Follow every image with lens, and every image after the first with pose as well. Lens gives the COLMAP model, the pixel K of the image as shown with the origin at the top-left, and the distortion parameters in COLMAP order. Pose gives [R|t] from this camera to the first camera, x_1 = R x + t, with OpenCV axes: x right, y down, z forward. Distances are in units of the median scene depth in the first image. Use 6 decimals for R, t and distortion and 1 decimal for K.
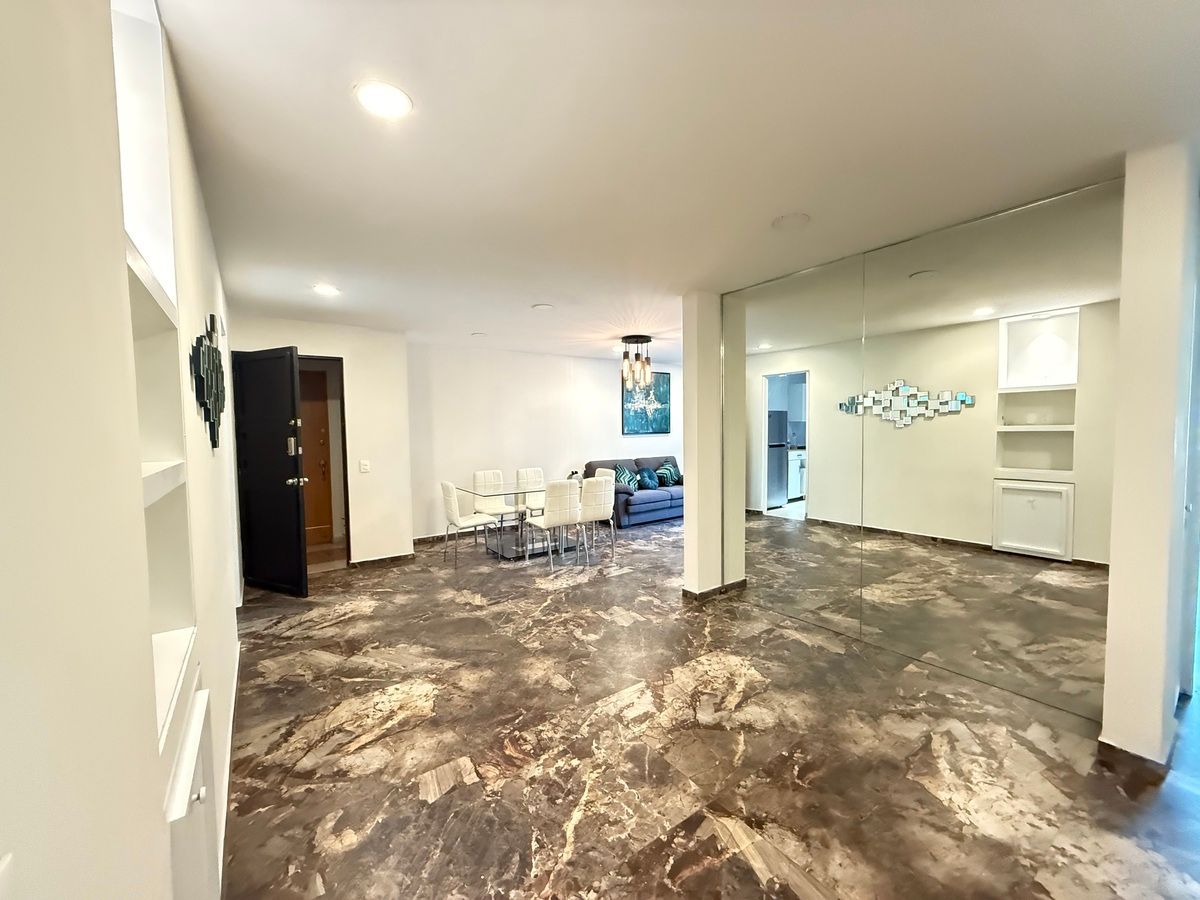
lens RADIAL K [[479.0, 0, 598.1], [0, 479.0, 446.0], [0, 0, 1]] dist [-0.000657, 0.000983]
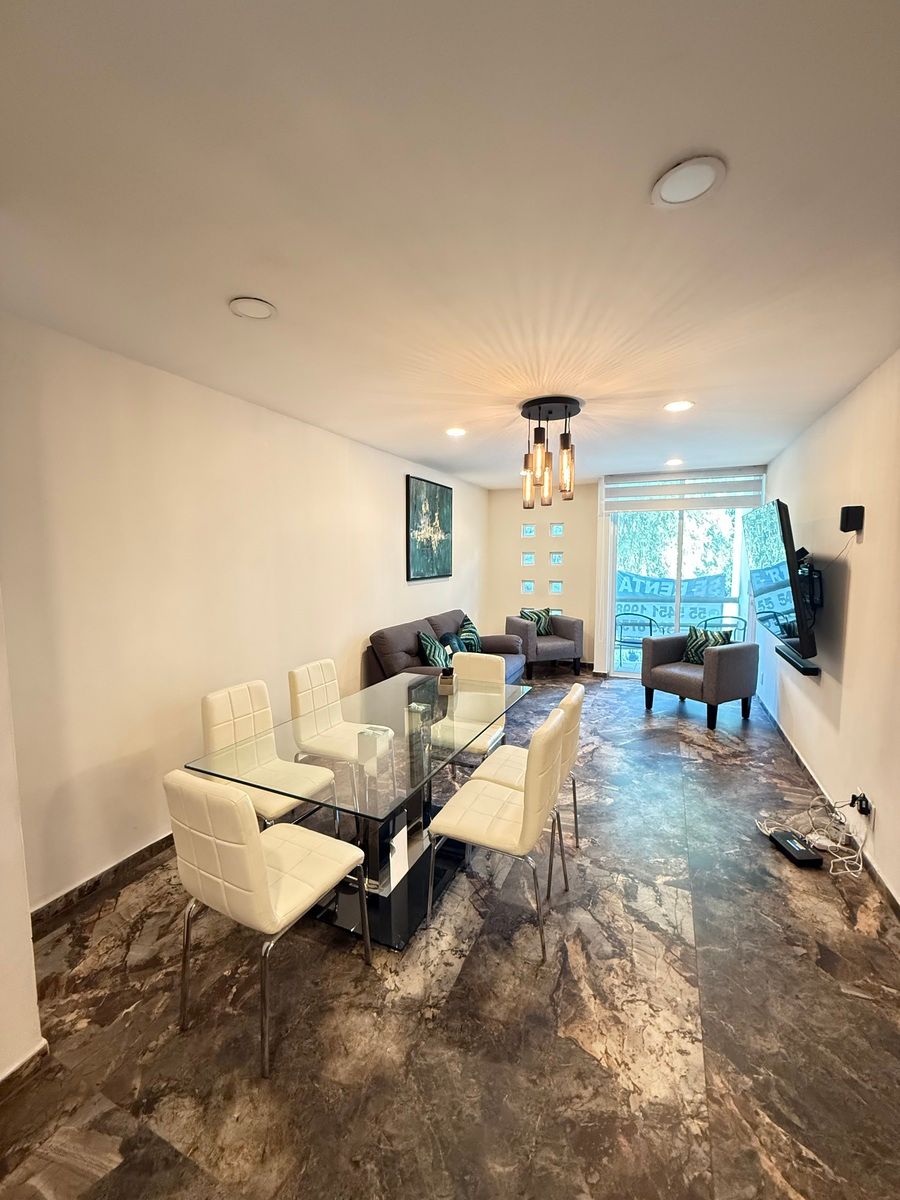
lens RADIAL K [[479.0, 0, 448.2], [0, 479.0, 588.6], [0, 0, 1]] dist [-0.000657, 0.000983]
pose [[0.867018, -0.025734, 0.497612, -0.613212], [0.015688, 0.999580, 0.024360, -0.080872], [-0.498030, -0.013314, 0.867058, 1.264441]]
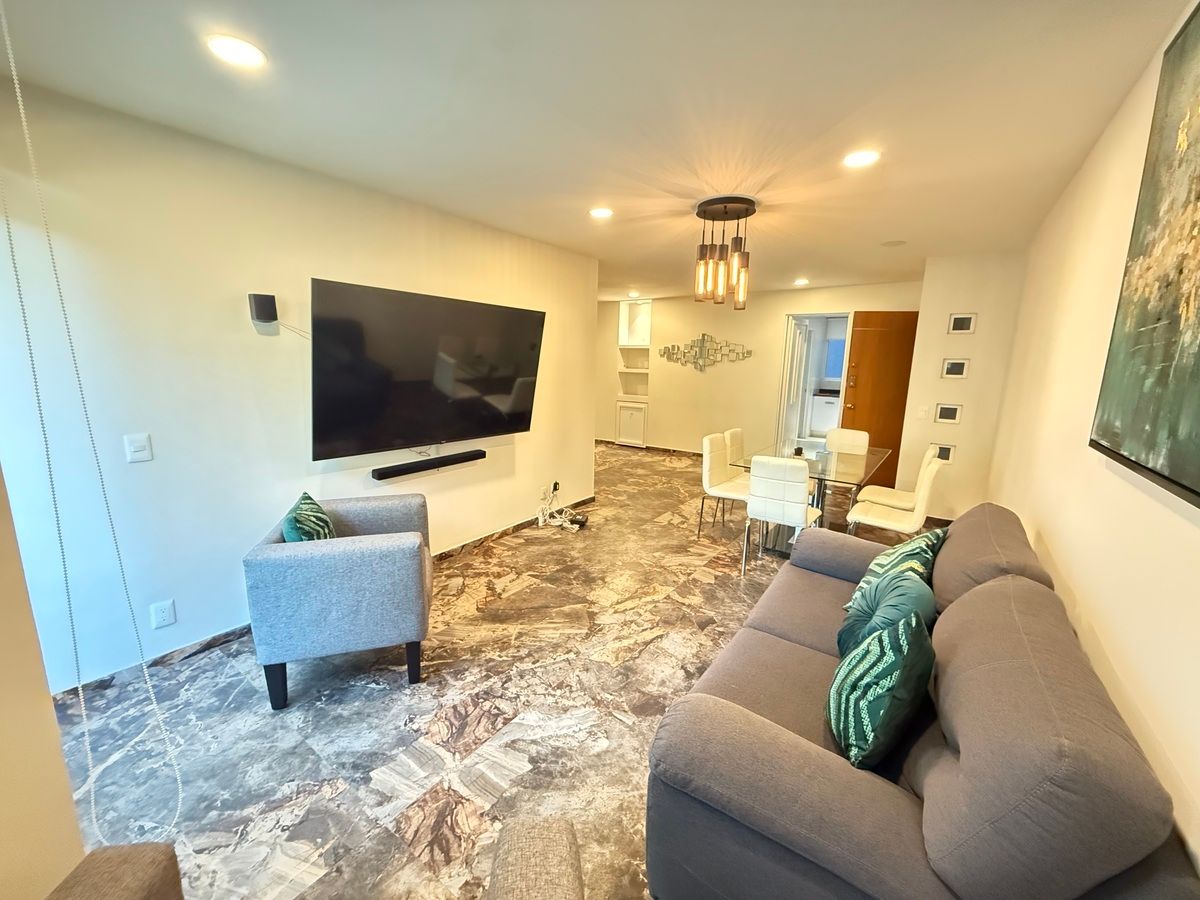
lens RADIAL K [[479.0, 0, 592.6], [0, 479.0, 447.8], [0, 0, 1]] dist [-0.000657, 0.000983]
pose [[-0.951117, 0.047593, -0.305142, 0.846717], [-0.024018, 0.973663, 0.226724, -0.176112], [0.307896, 0.222970, -0.924924, 3.211939]]
